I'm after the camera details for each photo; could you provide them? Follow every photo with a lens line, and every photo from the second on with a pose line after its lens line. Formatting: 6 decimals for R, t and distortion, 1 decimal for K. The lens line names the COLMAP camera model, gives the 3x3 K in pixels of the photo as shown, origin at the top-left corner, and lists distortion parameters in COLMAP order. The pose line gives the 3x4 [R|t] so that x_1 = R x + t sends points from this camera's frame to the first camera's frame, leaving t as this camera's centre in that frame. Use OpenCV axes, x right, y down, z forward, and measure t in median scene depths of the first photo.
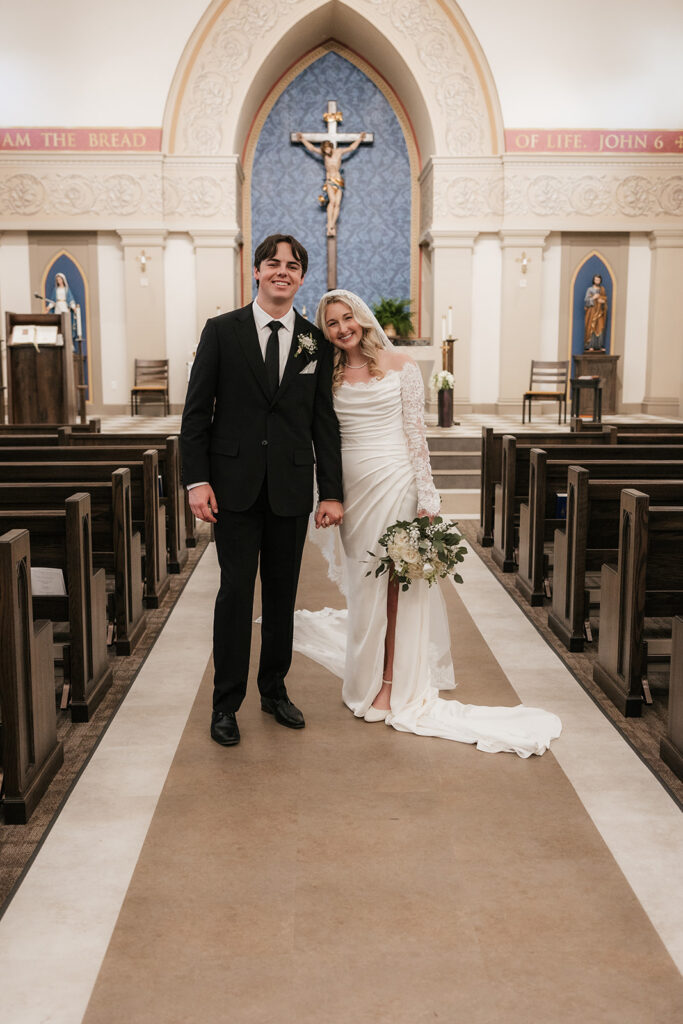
lens RADIAL K [[946.2, 0, 334.3], [0, 946.2, 492.2], [0, 0, 1]] dist [-0.001145, 0.001027]
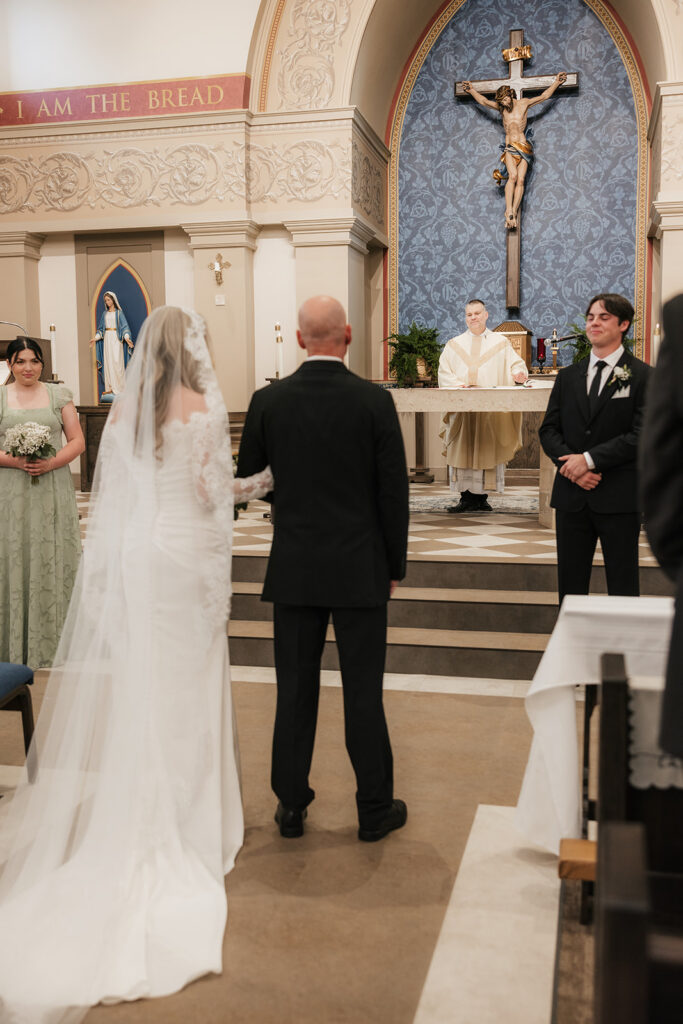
lens RADIAL K [[998.7, 0, 356.2], [0, 998.7, 507.4], [0, 0, 1]] dist [0.004071, 0.012655]
pose [[0.970216, 0.019419, -0.241463, 0.064895], [-0.029961, 0.998748, -0.040062, -0.039935], [0.240383, 0.046103, 0.969583, 0.288647]]
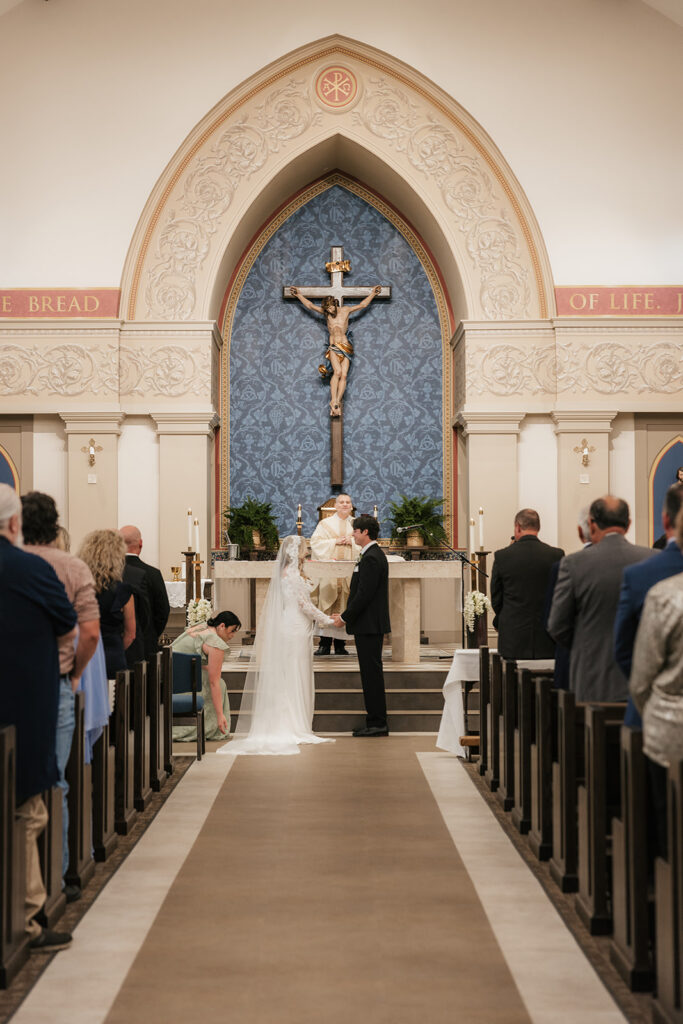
lens RADIAL K [[1598.3, 0, 300.4], [0, 1598.3, 515.3], [0, 0, 1]] dist [0.013382, 0.135226]
pose [[0.999294, -0.002073, -0.037521, 0.016194], [-0.004695, 0.983768, -0.179386, 0.036220], [0.037284, 0.179435, 0.983063, -0.241759]]
